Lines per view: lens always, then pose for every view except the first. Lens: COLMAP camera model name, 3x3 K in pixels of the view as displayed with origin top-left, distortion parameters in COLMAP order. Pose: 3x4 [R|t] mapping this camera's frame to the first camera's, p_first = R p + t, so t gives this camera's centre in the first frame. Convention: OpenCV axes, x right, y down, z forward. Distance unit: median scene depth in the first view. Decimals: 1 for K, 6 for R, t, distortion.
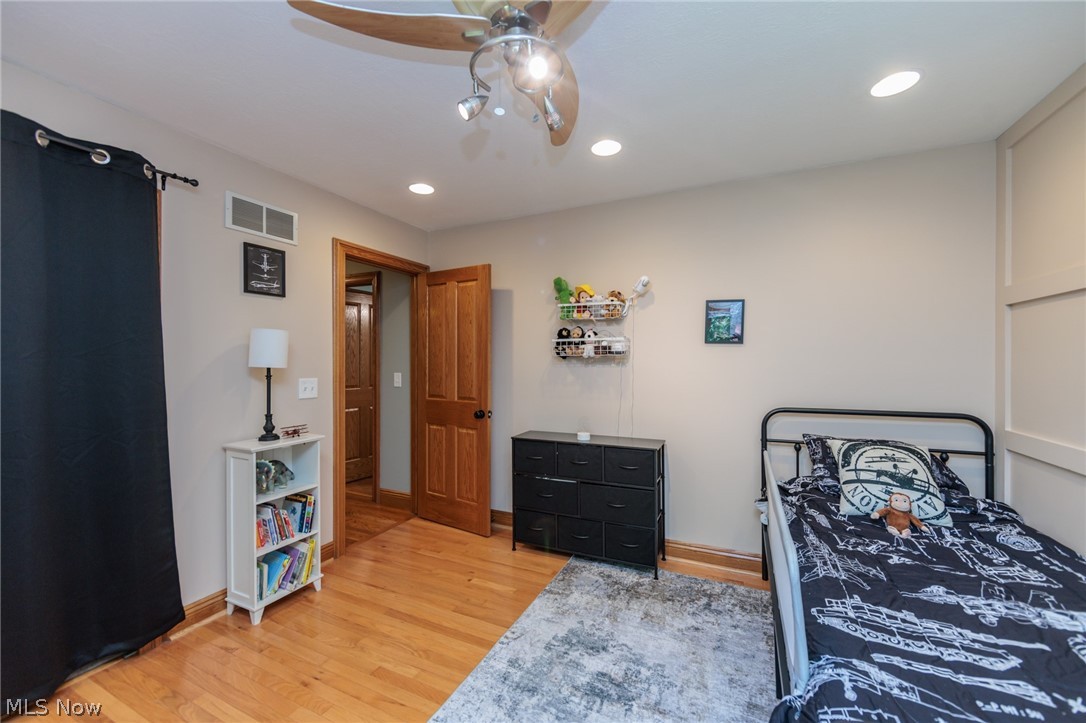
lens RADIAL K [[425.8, 0, 544.2], [0, 425.8, 362.5], [0, 0, 1]] dist [-0.003792, -0.001538]
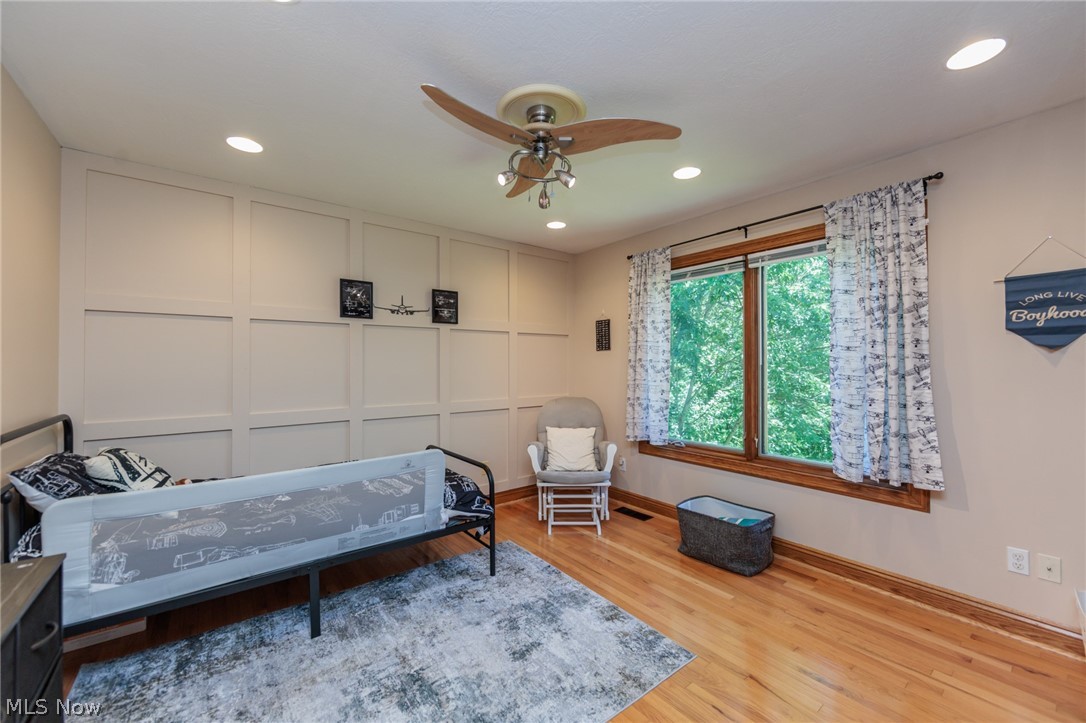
lens RADIAL K [[425.8, 0, 547.9], [0, 425.8, 359.3], [0, 0, 1]] dist [-0.003792, -0.001538]
pose [[-0.893492, 0.006728, 0.449029, -0.579881], [0.004960, 0.999975, -0.005113, 0.009340], [-0.449052, -0.002341, -0.893503, 1.775177]]
